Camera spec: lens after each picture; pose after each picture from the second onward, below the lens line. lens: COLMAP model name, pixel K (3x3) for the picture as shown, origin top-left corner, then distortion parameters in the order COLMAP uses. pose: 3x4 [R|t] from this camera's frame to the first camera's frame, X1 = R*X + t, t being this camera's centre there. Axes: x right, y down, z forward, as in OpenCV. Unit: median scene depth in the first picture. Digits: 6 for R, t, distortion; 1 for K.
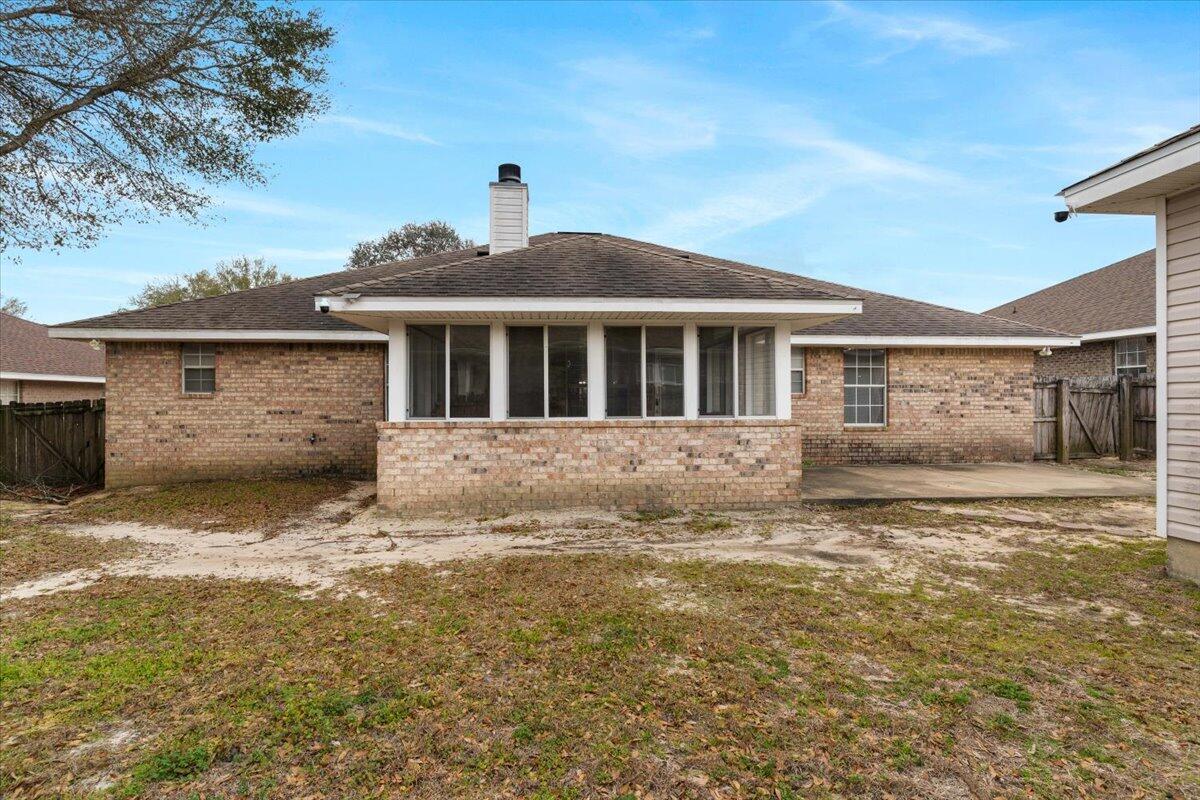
lens RADIAL K [[570.2, 0, 600.4], [0, 570.2, 398.1], [0, 0, 1]] dist [0.000978, -0.000043]
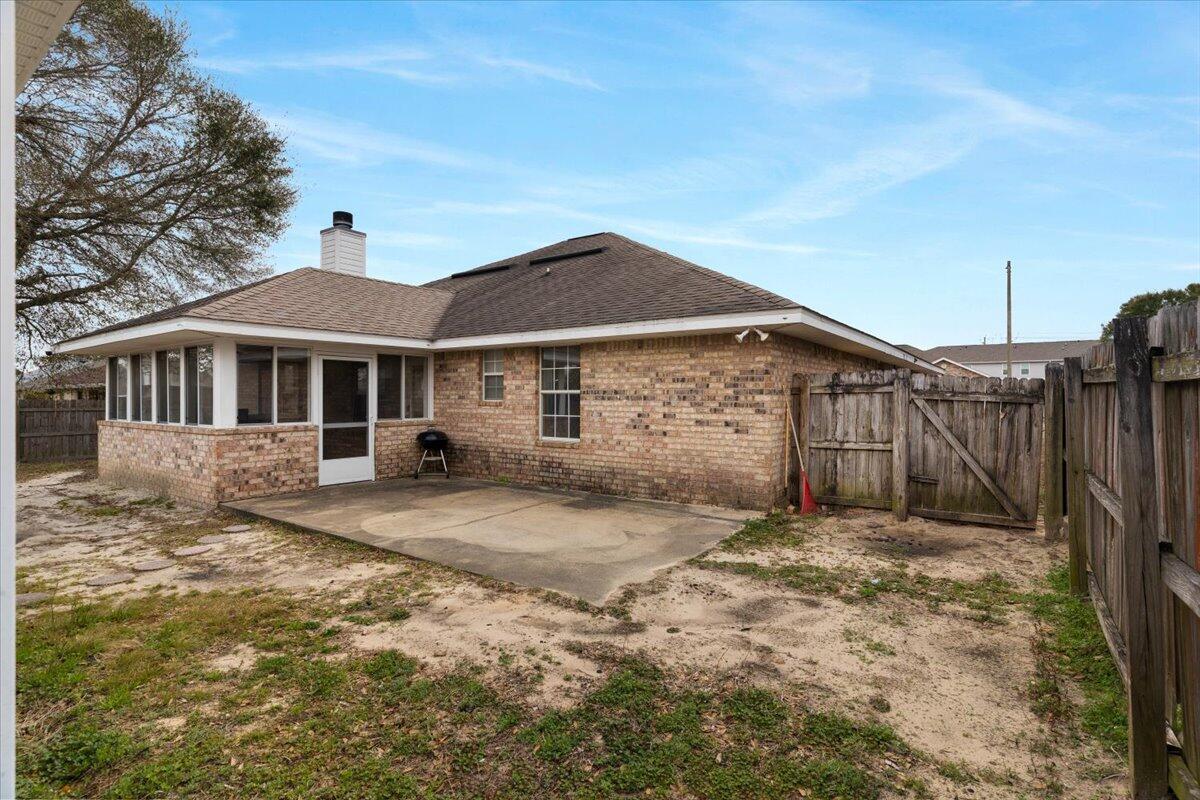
lens RADIAL K [[570.2, 0, 599.7], [0, 570.2, 398.0], [0, 0, 1]] dist [0.000978, -0.000043]
pose [[0.769412, 0.003422, -0.638744, 1.024183], [-0.000341, 0.999988, 0.004946, -0.016504], [0.638753, -0.003588, 0.769404, 0.406776]]
